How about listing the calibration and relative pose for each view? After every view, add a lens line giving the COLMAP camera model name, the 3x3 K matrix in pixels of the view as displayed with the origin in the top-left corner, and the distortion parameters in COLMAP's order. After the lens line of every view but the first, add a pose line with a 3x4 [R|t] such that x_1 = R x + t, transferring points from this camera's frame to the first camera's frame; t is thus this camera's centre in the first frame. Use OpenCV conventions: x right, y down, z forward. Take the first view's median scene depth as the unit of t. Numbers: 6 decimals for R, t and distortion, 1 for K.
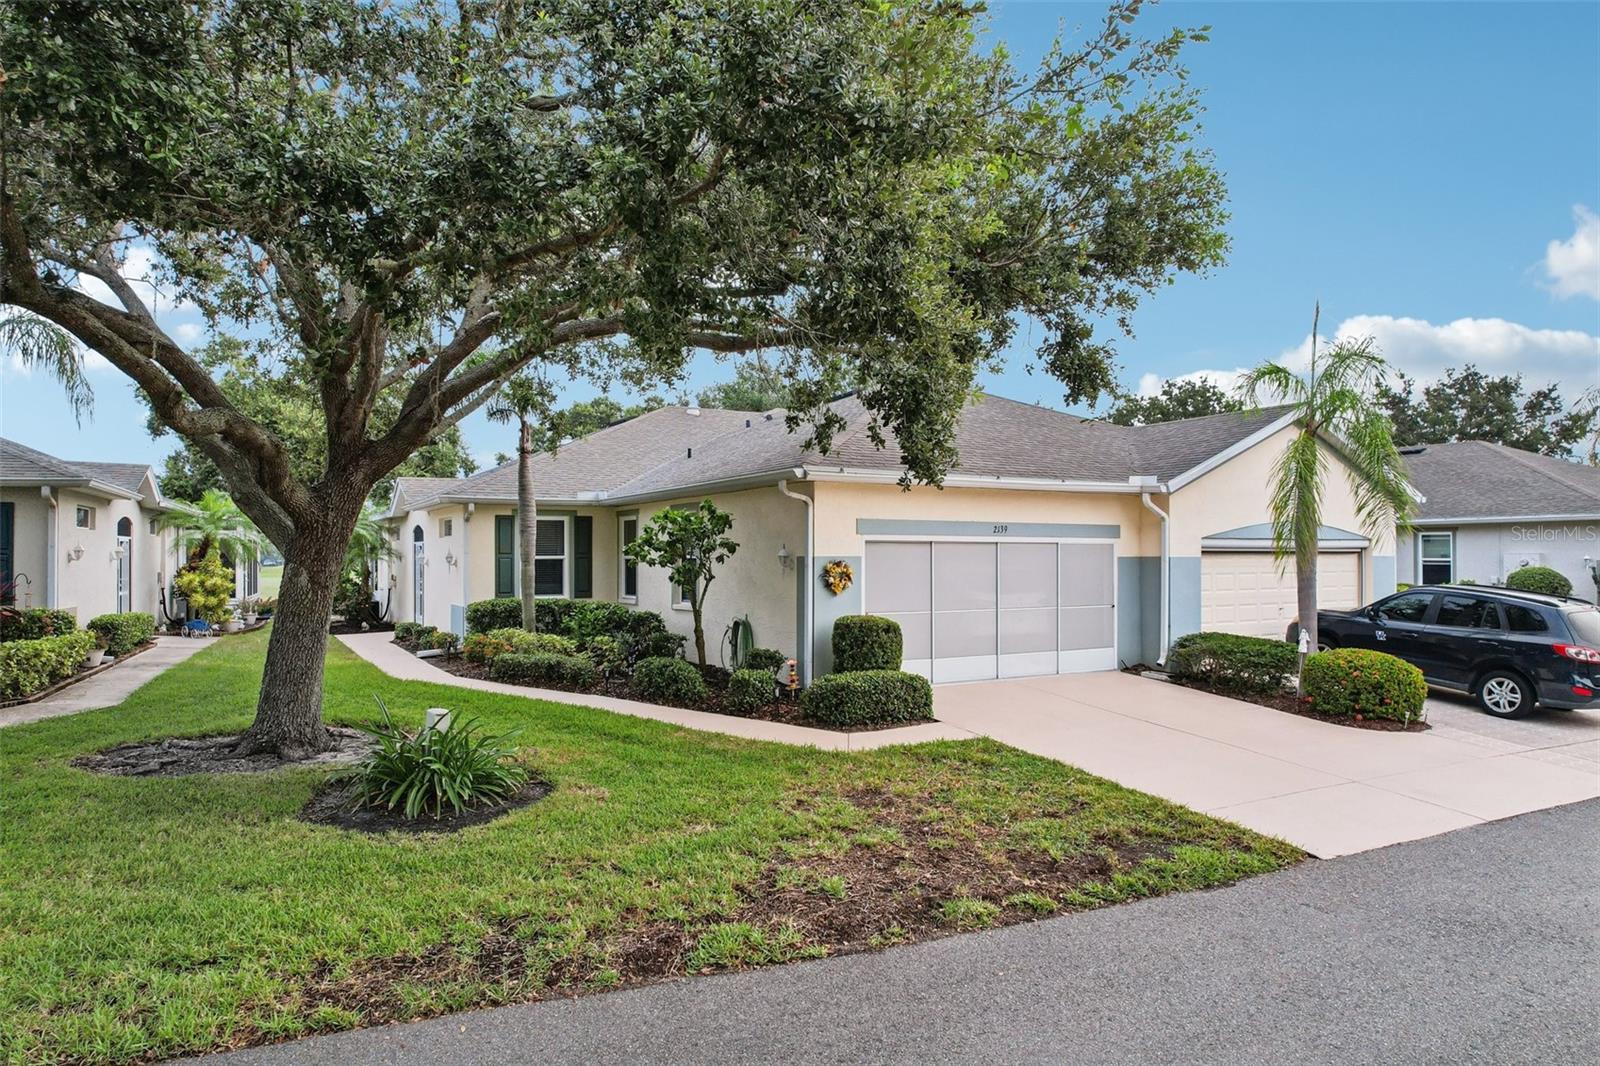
lens RADIAL K [[1005.9, 0, 797.2], [0, 1005.9, 535.0], [0, 0, 1]] dist [-0.033141, 0.017619]
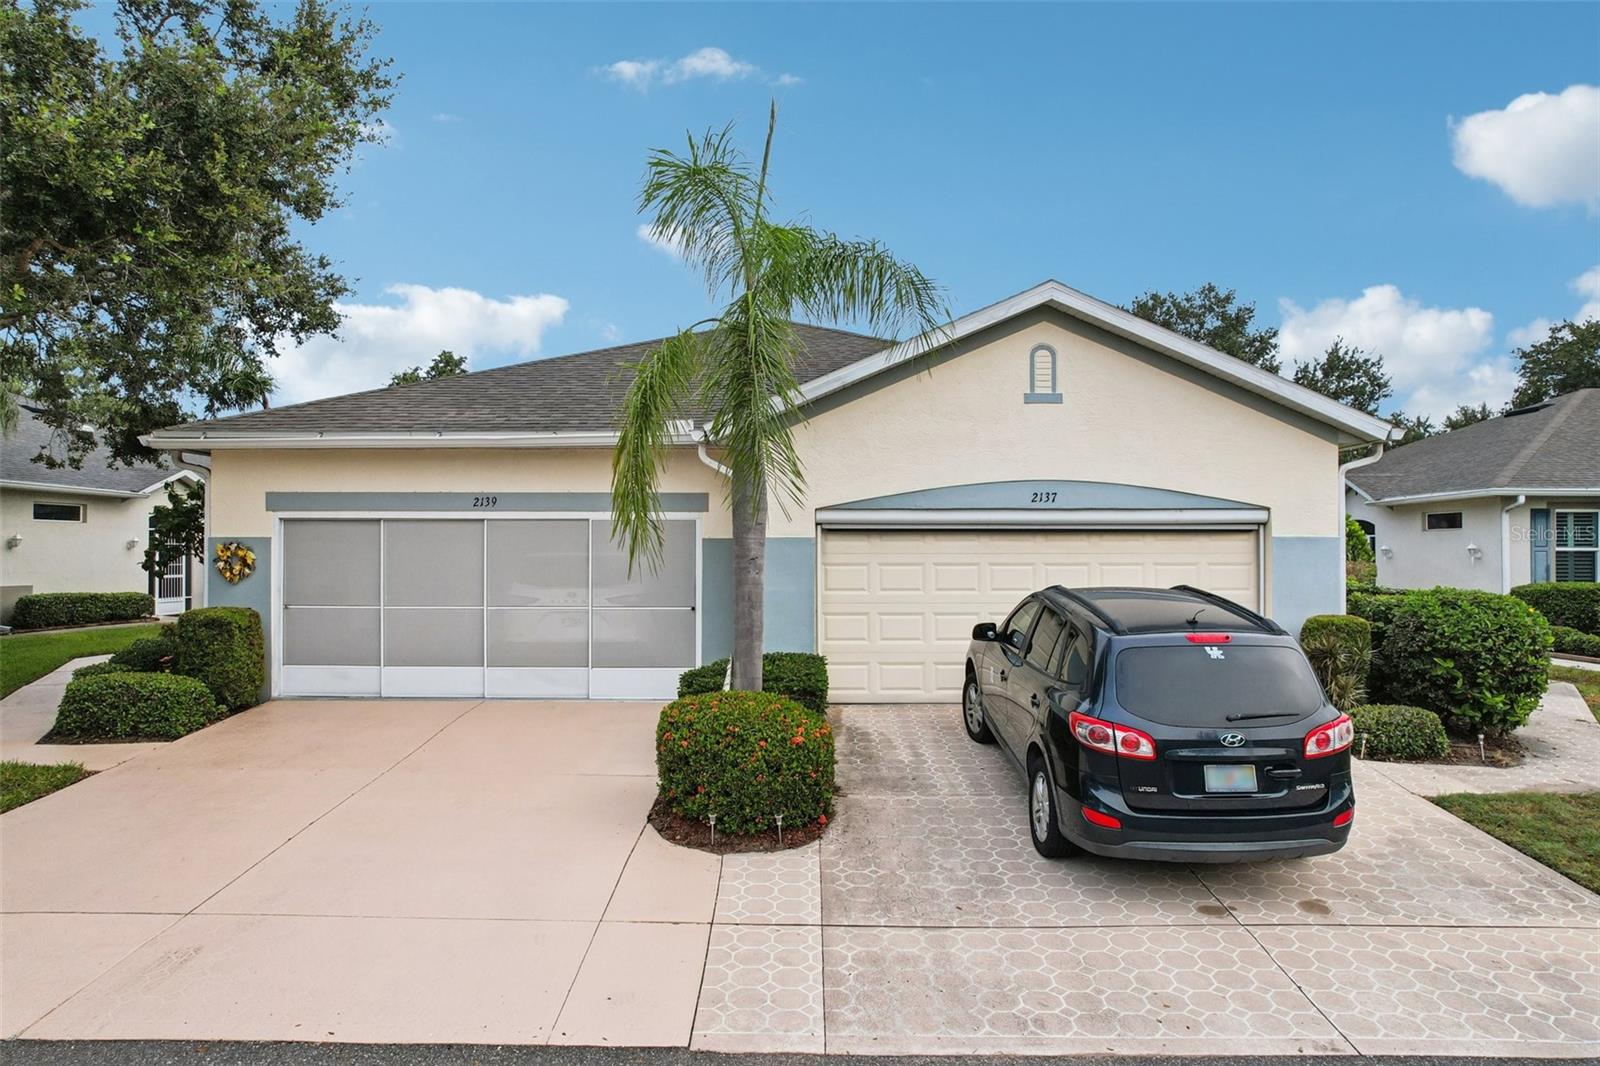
lens RADIAL K [[1005.9, 0, 800.0], [0, 1005.9, 536.1], [0, 0, 1]] dist [-0.033141, 0.017619]
pose [[0.878063, -0.008408, -0.478471, 0.584959], [0.010955, 0.999937, 0.002533, 0.015643], [0.478419, -0.007466, 0.878100, 0.341137]]
